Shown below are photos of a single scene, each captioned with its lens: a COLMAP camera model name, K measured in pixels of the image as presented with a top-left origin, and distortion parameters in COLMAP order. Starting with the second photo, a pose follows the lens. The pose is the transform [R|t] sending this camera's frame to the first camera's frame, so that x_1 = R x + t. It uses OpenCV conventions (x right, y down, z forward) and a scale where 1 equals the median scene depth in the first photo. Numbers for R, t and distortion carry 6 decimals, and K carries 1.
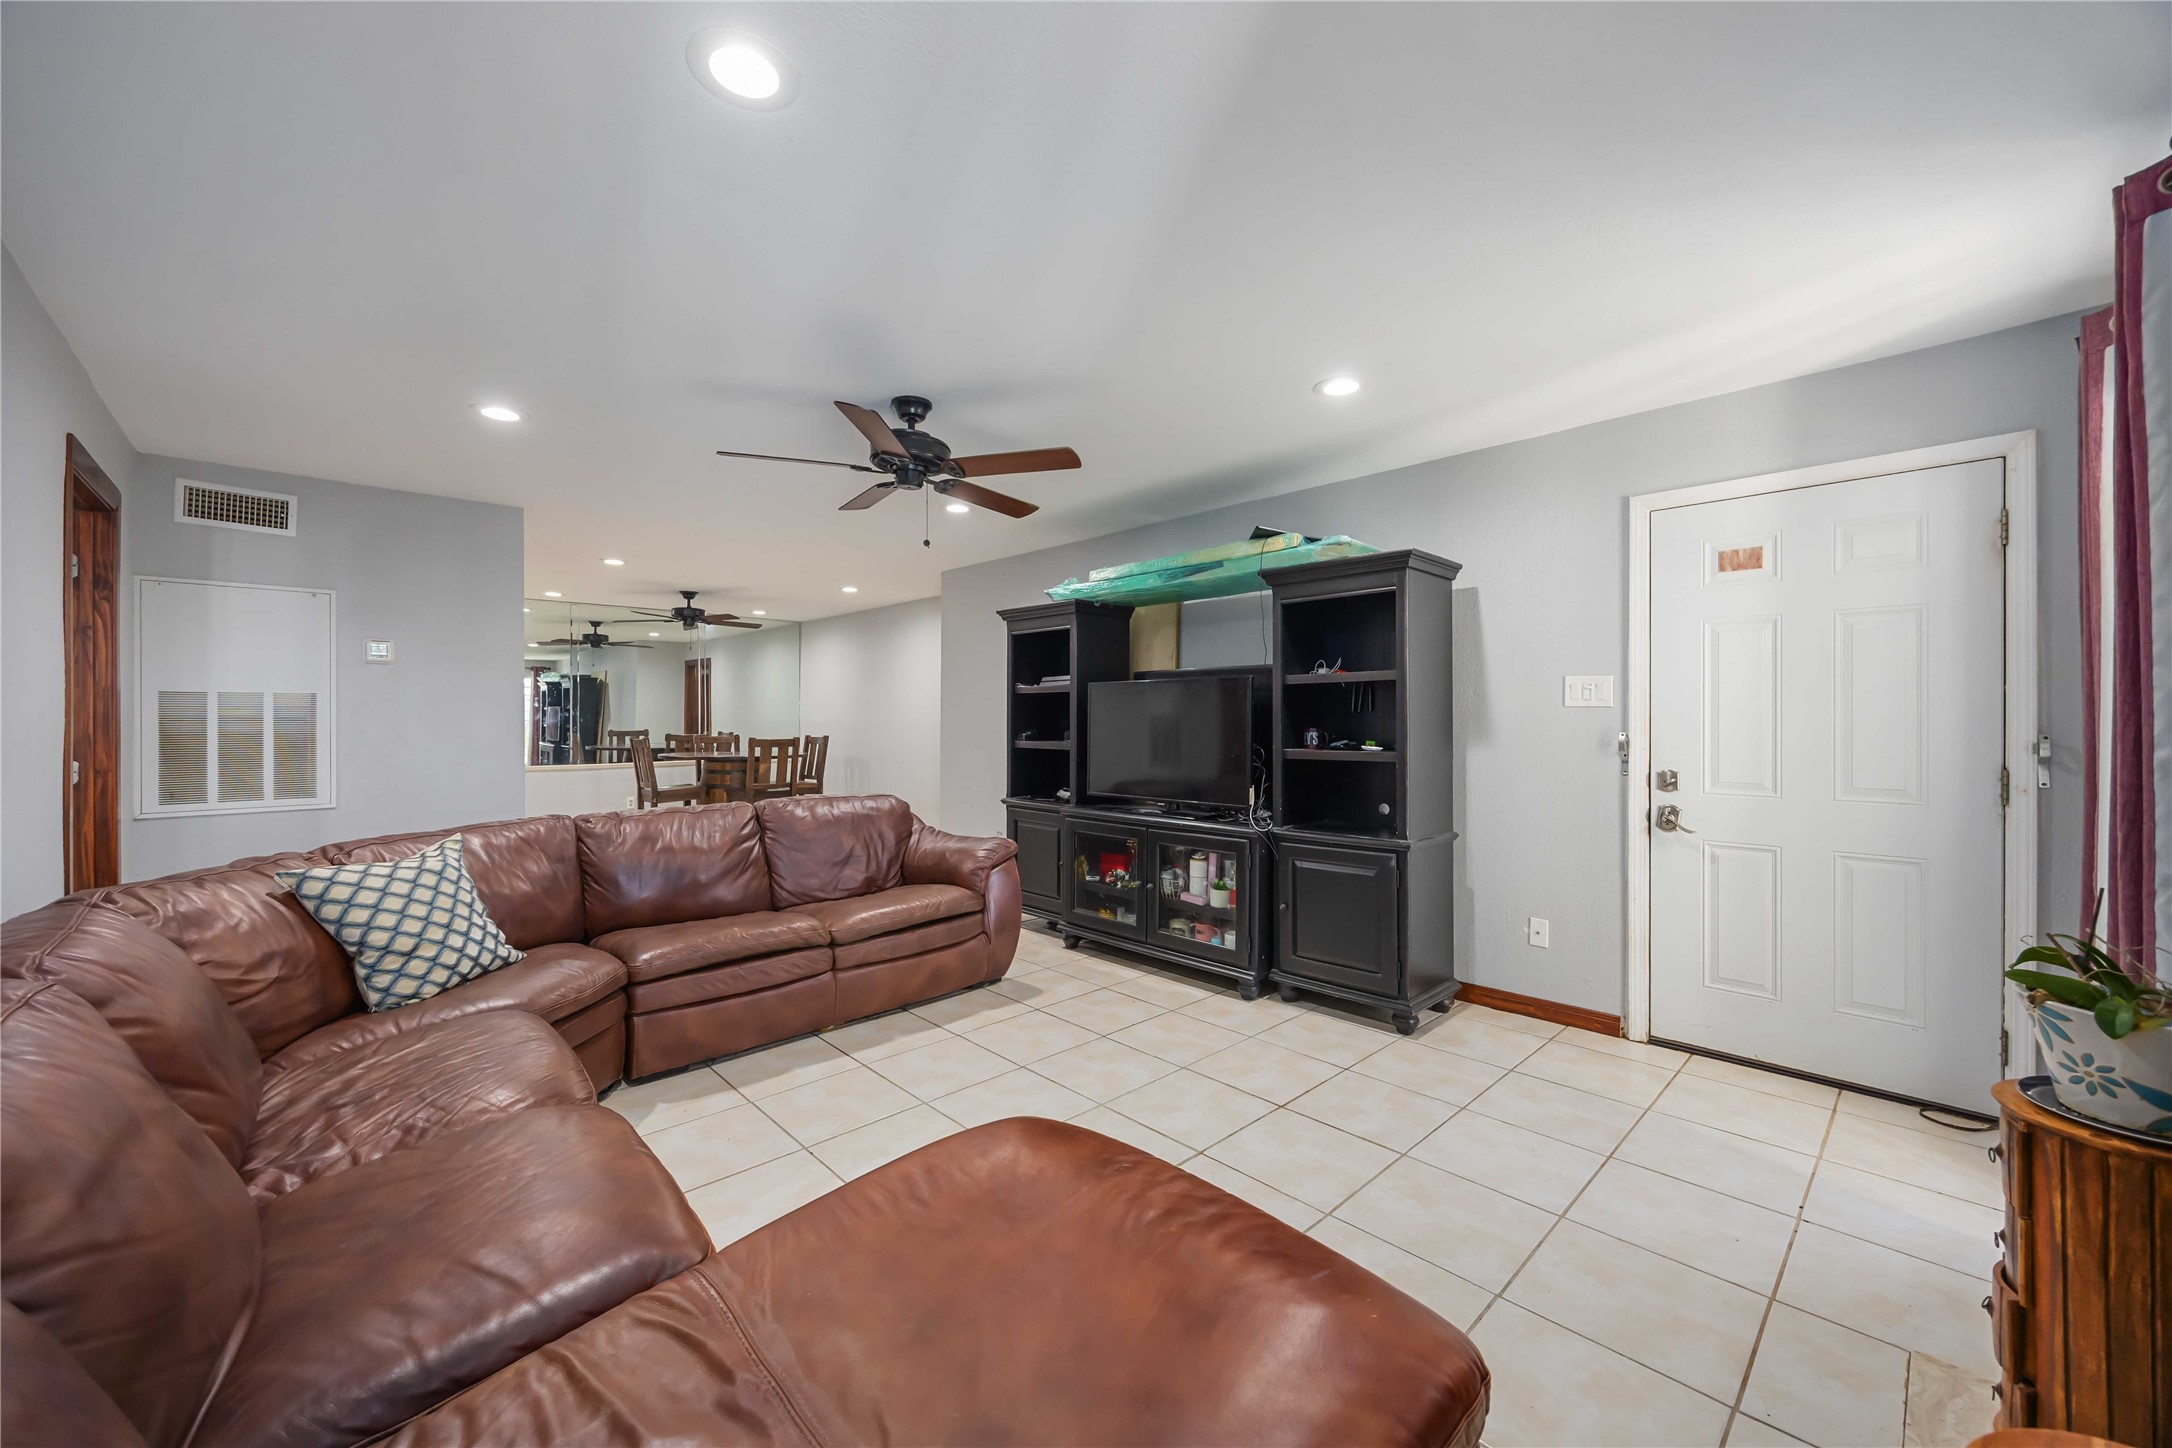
lens RADIAL K [[829.2, 0, 1082.9], [0, 829.2, 715.3], [0, 0, 1]] dist [-0.001579, -0.000005]
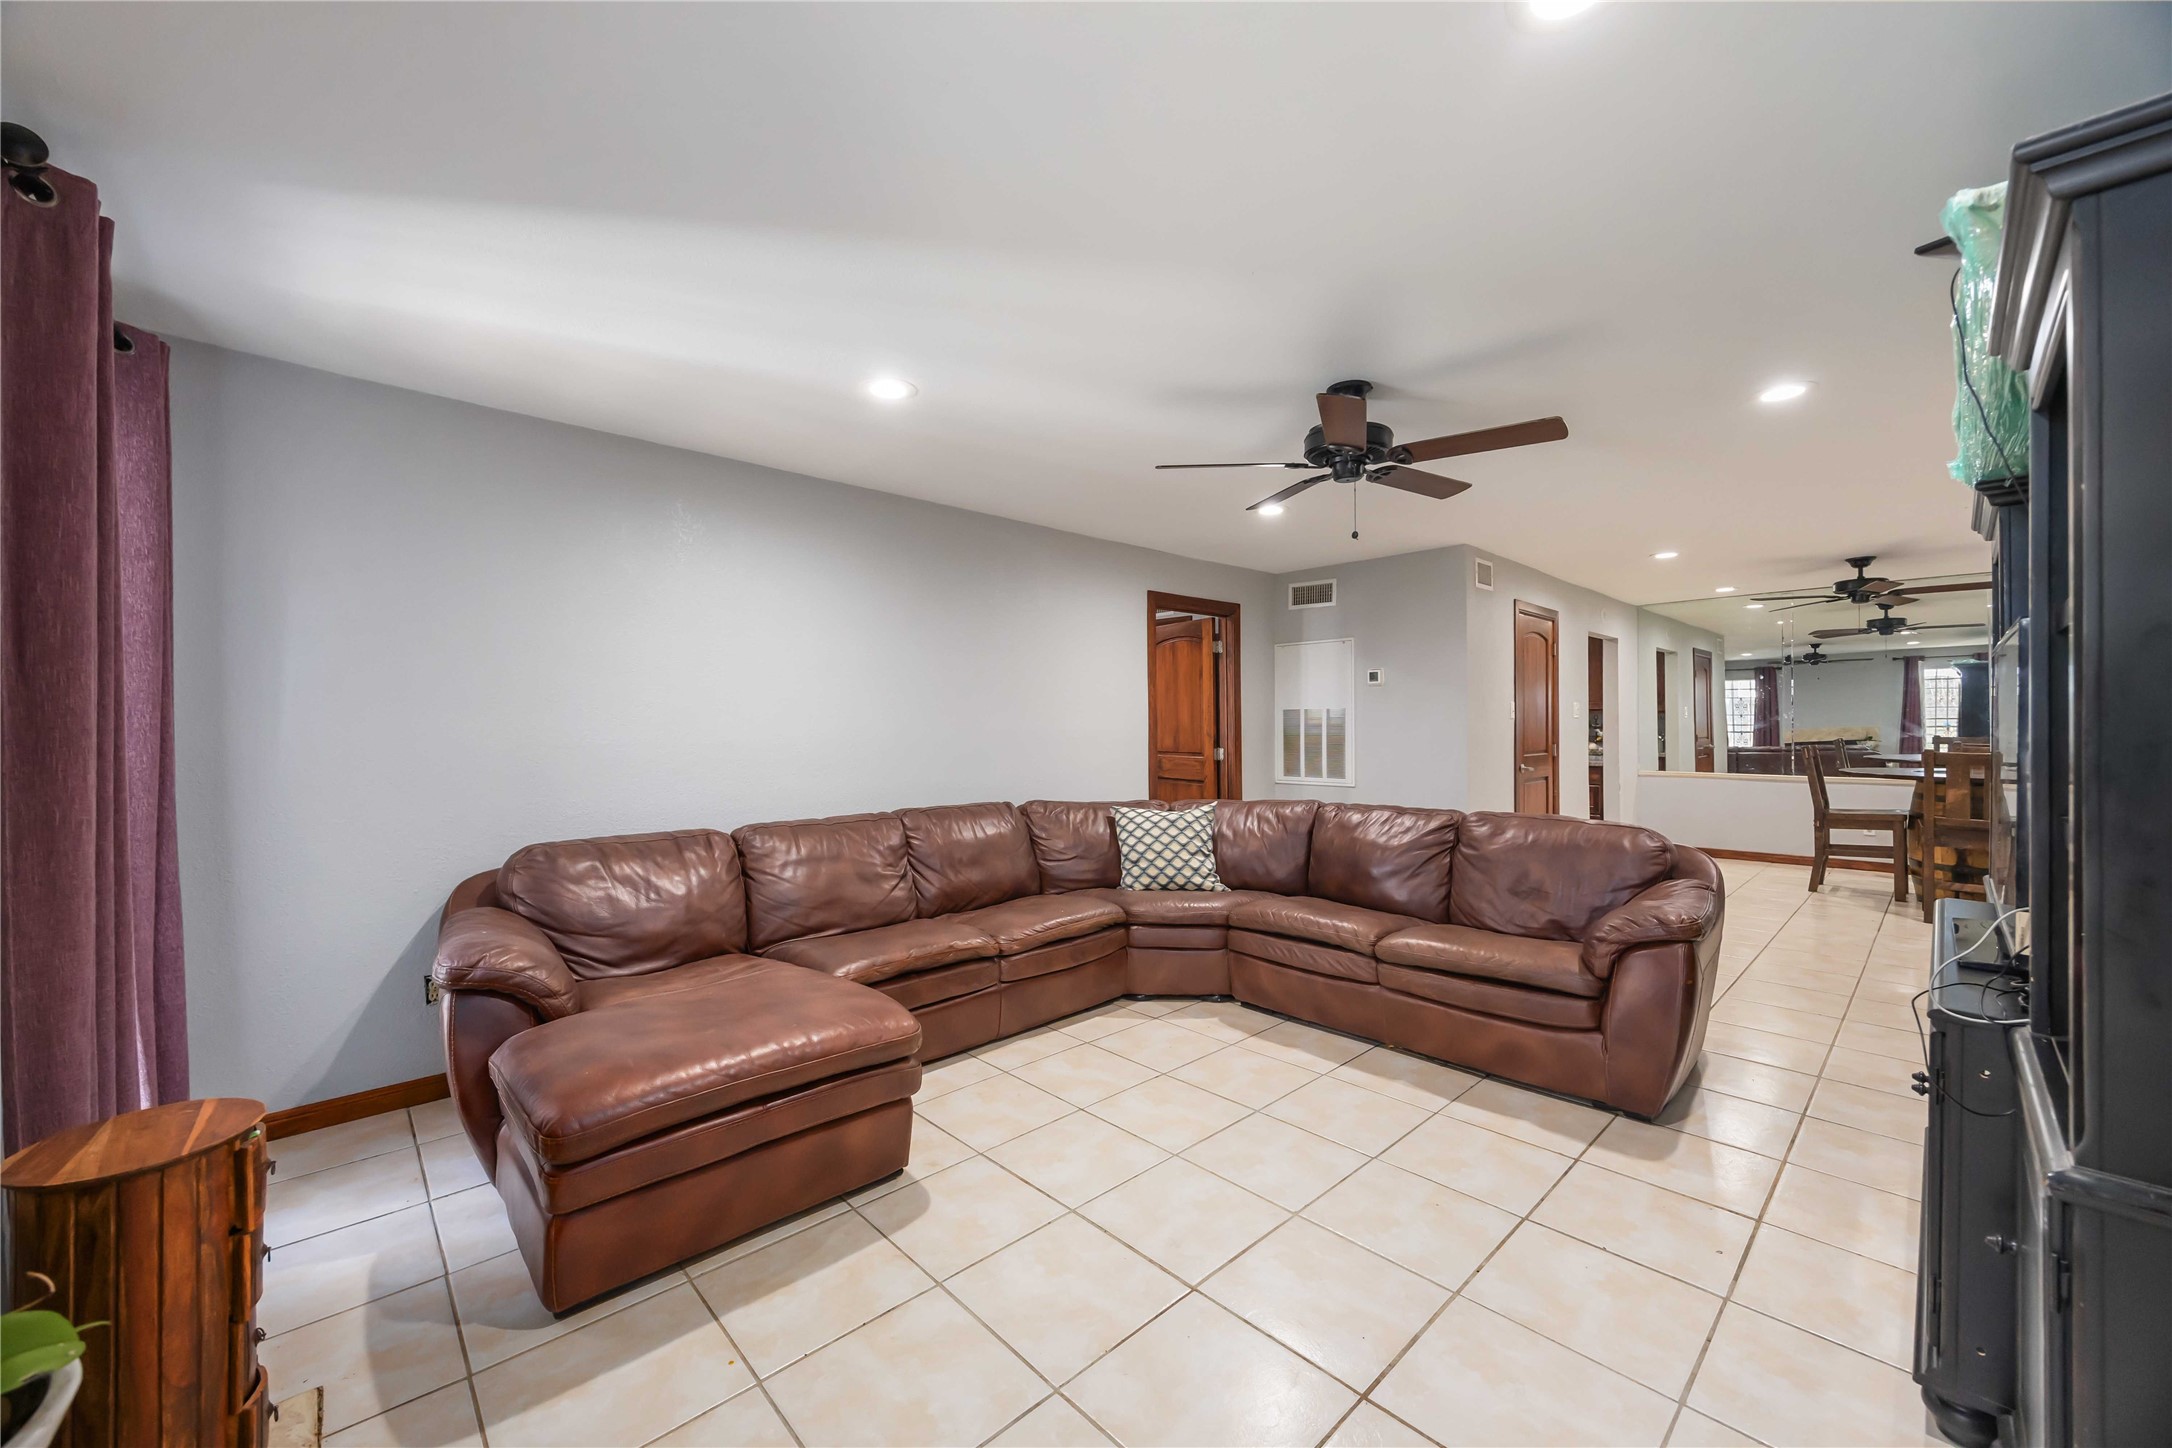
lens RADIAL K [[820.5, 0, 1078.3], [0, 820.5, 716.8], [0, 0, 1]] dist [-0.003913, 0.000114]
pose [[-0.008211, -0.010121, -0.999915, 0.611499], [0.008948, 0.999908, -0.010194, -0.001015], [0.999926, -0.009031, -0.008120, 0.600788]]
